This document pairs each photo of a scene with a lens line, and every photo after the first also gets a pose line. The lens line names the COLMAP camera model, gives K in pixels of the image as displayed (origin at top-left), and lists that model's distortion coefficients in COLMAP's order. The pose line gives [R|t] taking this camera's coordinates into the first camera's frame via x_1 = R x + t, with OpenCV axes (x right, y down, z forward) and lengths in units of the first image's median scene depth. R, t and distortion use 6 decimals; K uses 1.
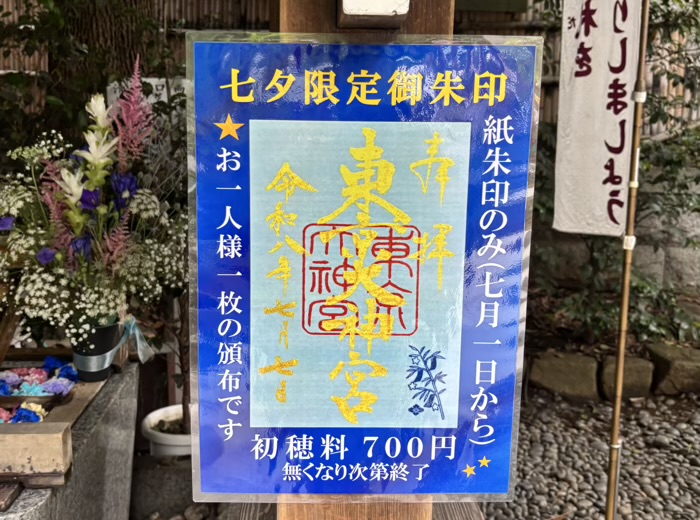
lens RADIAL K [[766.2, 0, 350.1], [0, 766.2, 256.7], [0, 0, 1]] dist [0.006903, 0.000000]
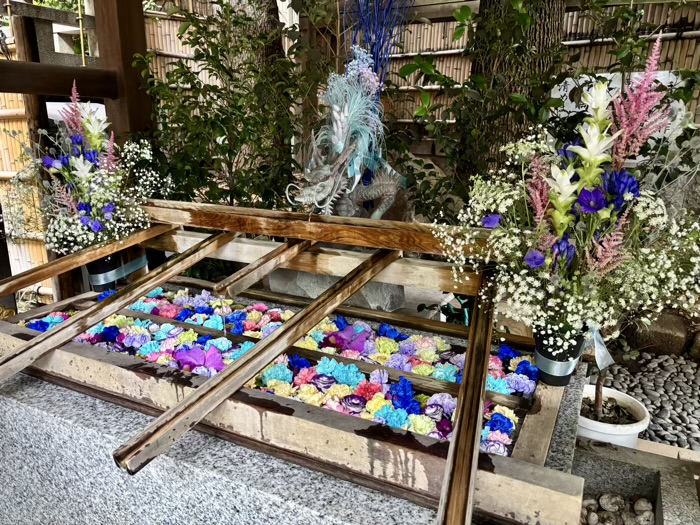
lens RADIAL K [[531.0, 0, 351.2], [0, 531.0, 264.1], [0, 0, 1]] dist [0.016307, -0.008237]
pose [[0.867447, 0.109885, -0.485244, -0.265096], [-0.069290, 0.992482, 0.100886, -0.044012], [0.492682, -0.053891, 0.868539, 0.310150]]
